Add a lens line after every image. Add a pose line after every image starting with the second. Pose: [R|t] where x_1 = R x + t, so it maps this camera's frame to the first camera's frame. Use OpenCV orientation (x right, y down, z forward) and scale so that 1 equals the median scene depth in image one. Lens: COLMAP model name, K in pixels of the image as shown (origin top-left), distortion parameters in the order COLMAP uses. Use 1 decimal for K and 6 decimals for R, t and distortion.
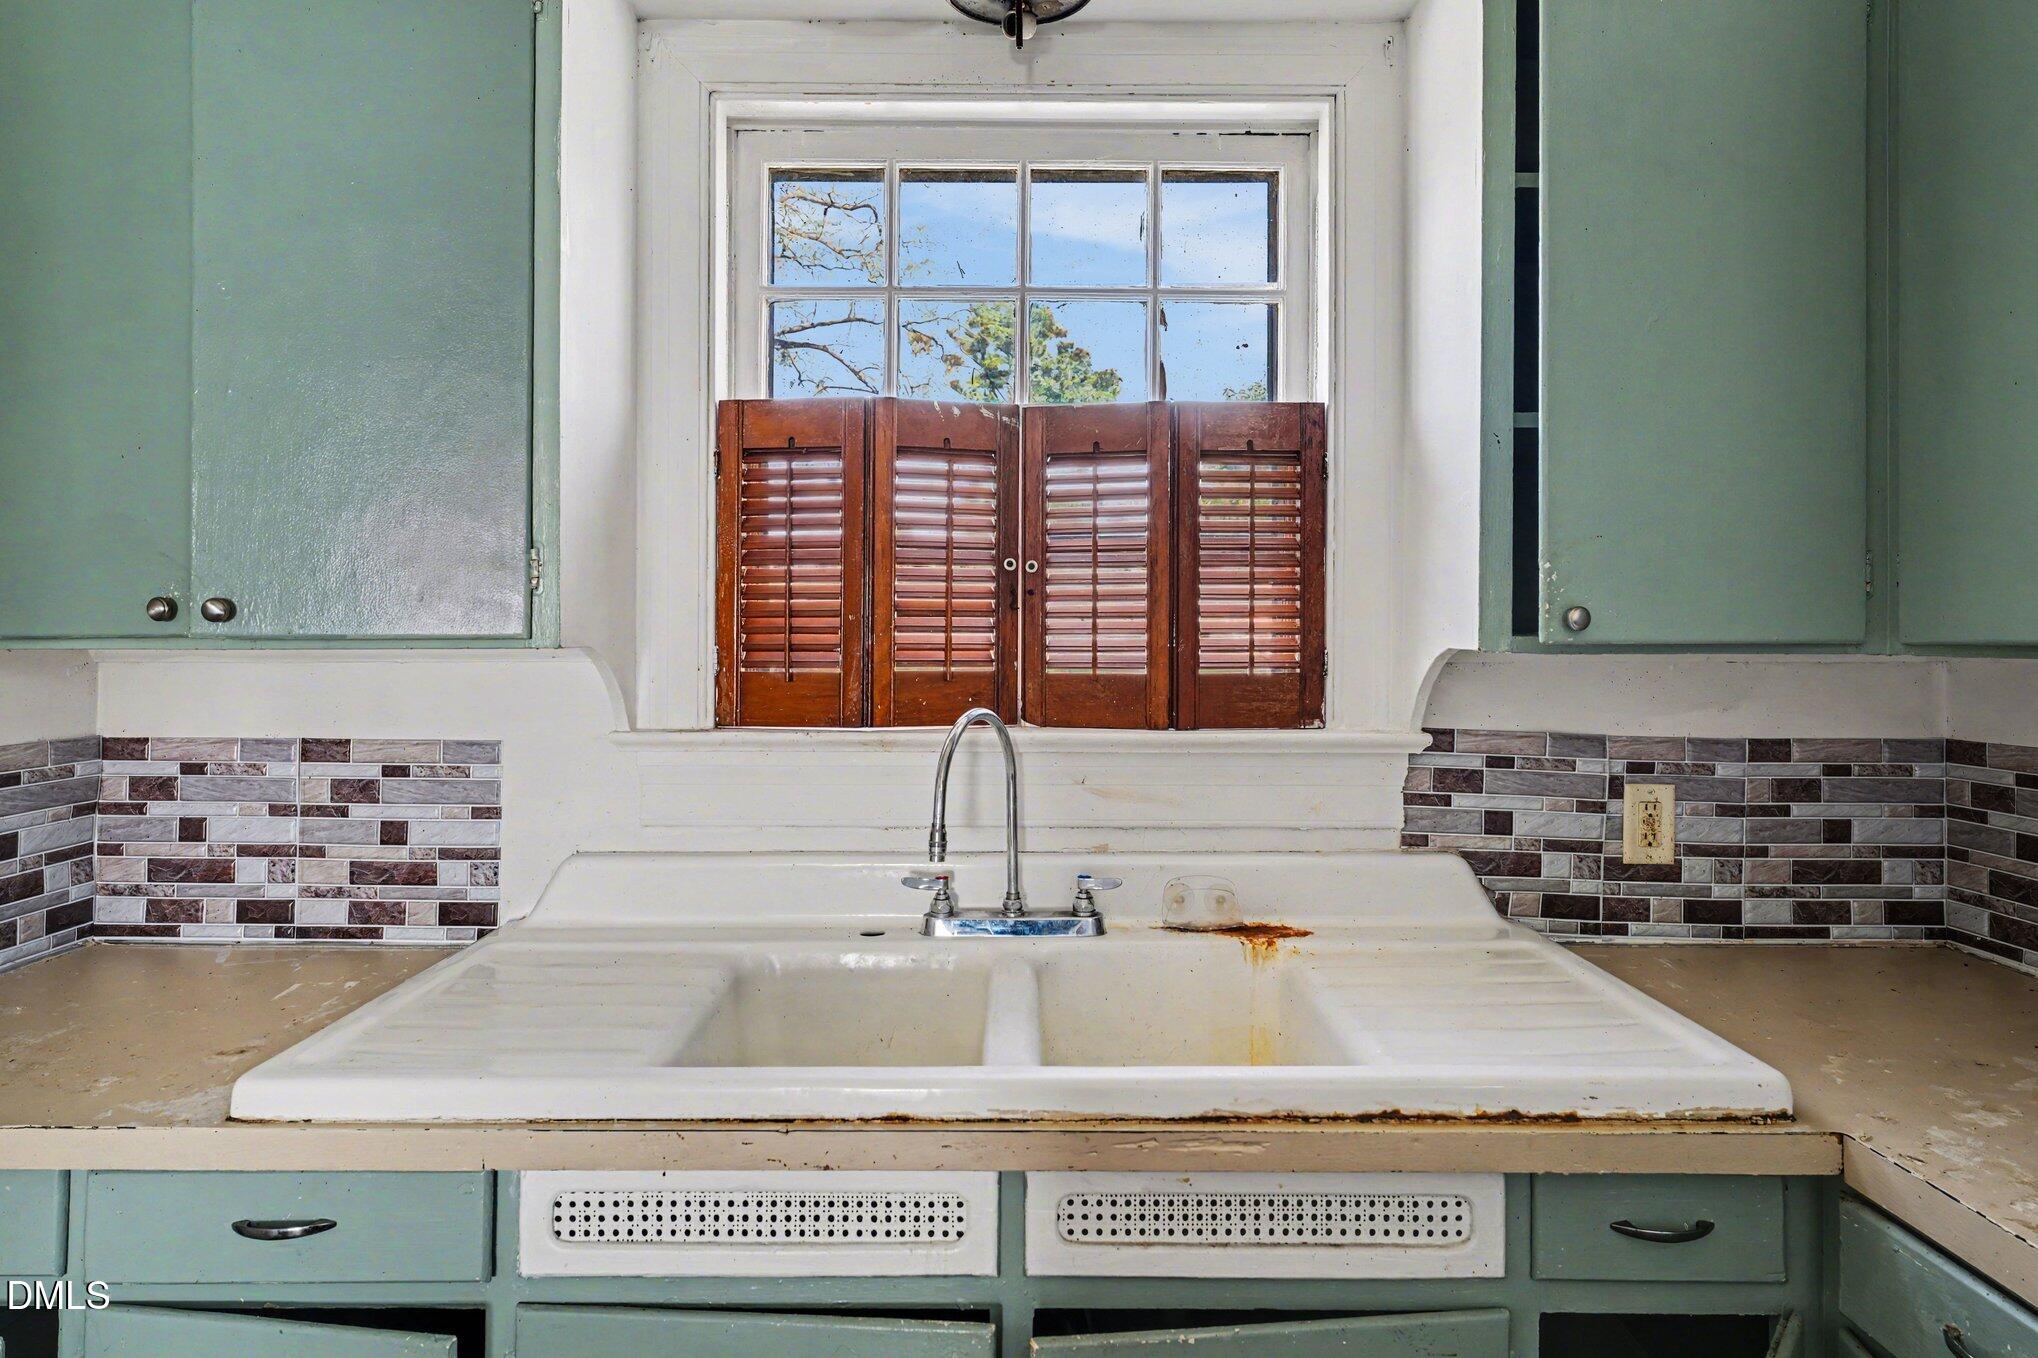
lens RADIAL K [[1188.7, 0, 1033.7], [0, 1188.7, 627.3], [0, 0, 1]] dist [0.003155, -0.000702]
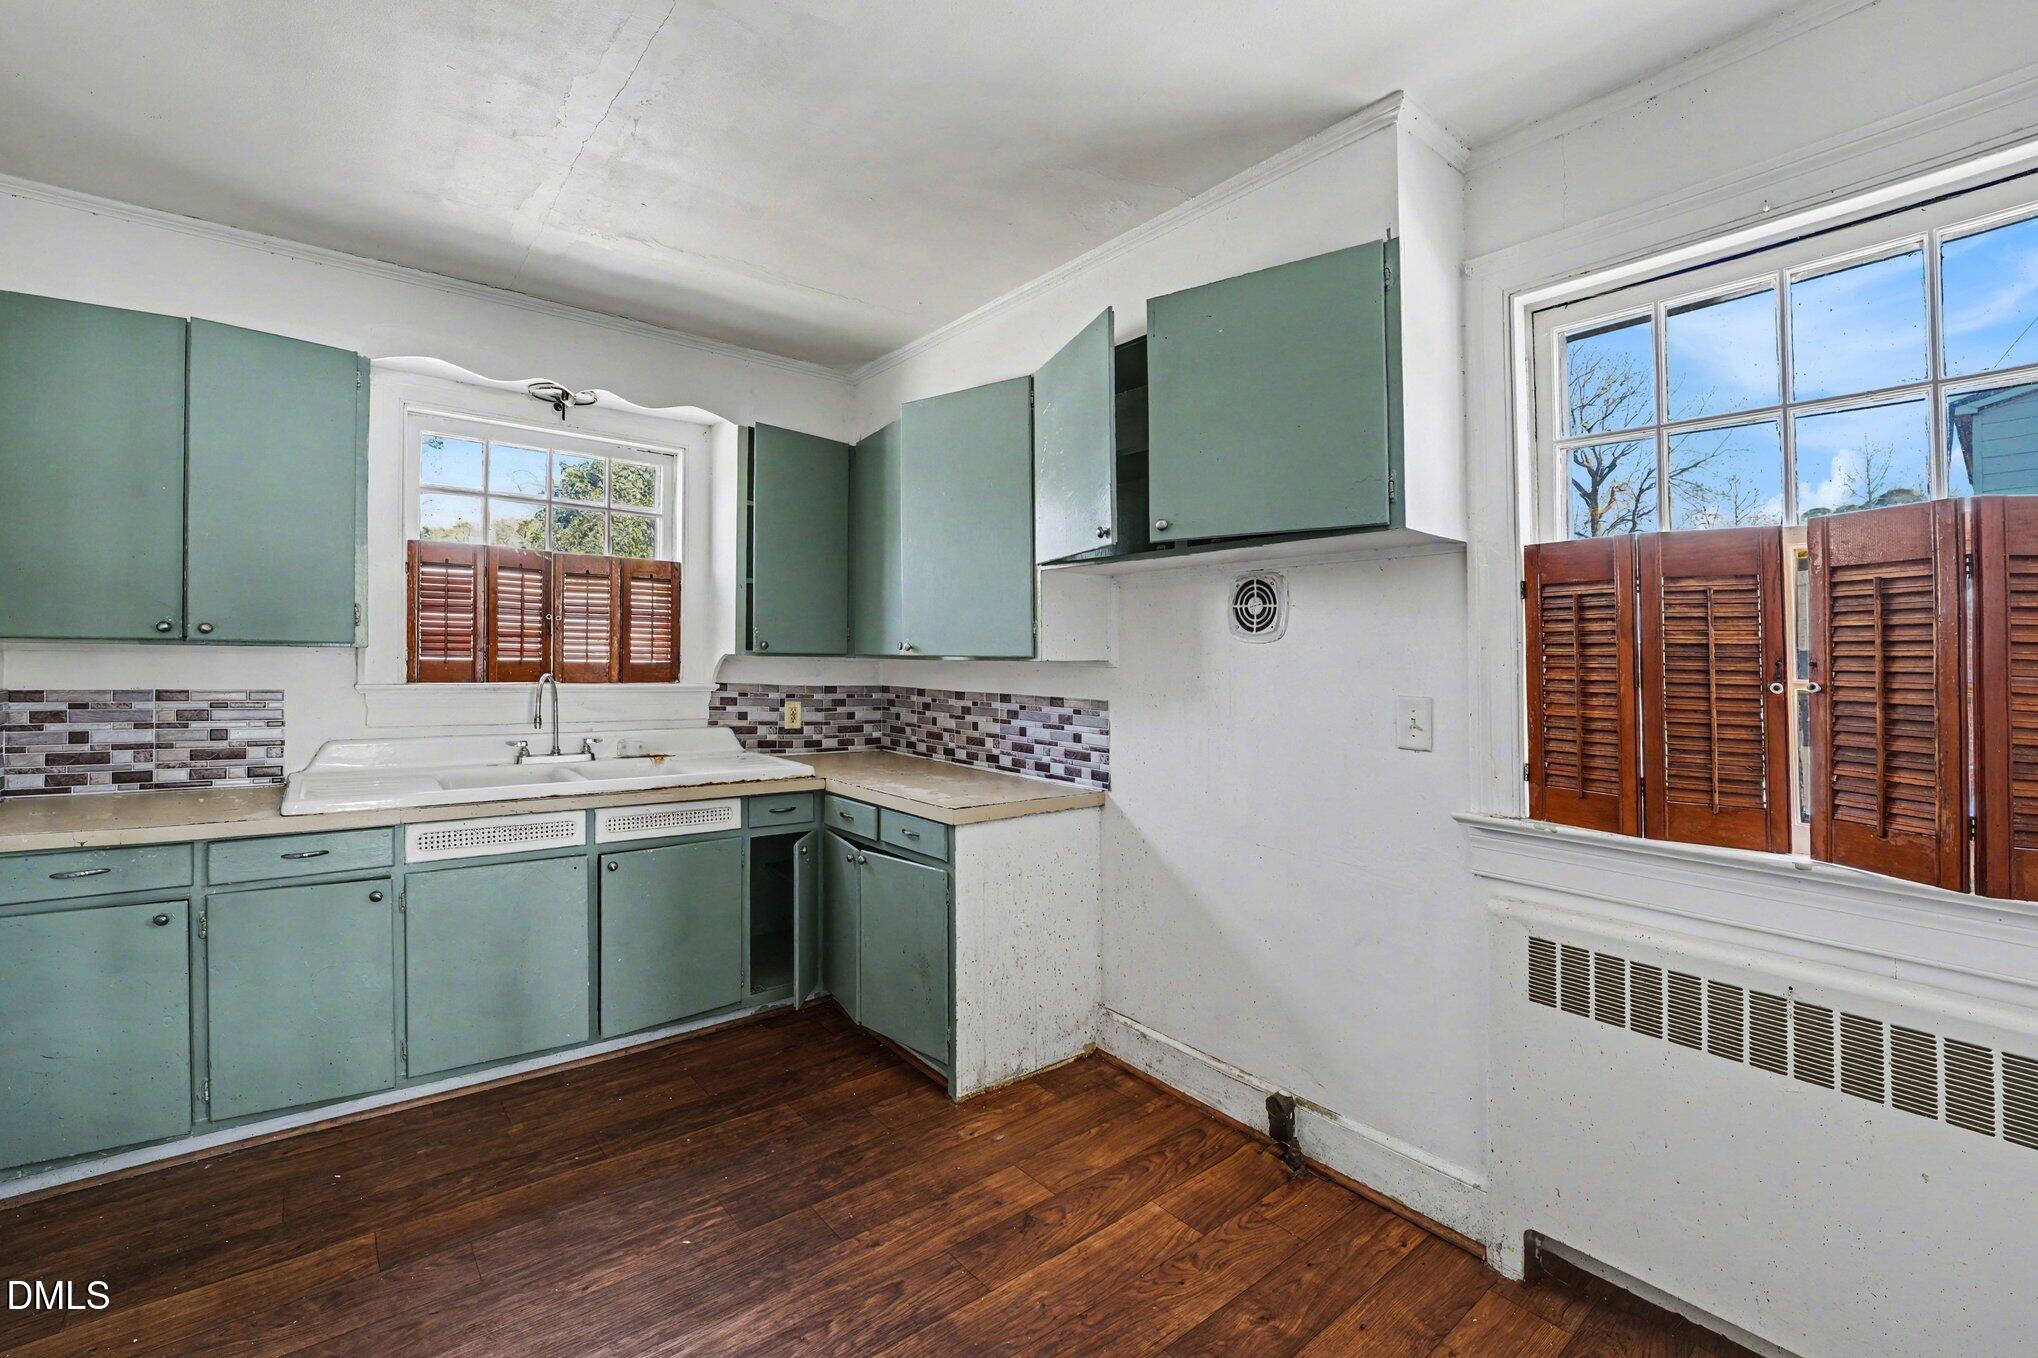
lens RADIAL K [[851.8, 0, 1025.6], [0, 851.8, 683.6], [0, 0, 1]] dist [-0.017760, -0.000118]
pose [[0.779380, -0.004120, 0.626538, -0.356974], [-0.023957, 0.999051, 0.036371, -0.002609], [-0.626093, -0.043357, 0.778542, -1.007380]]
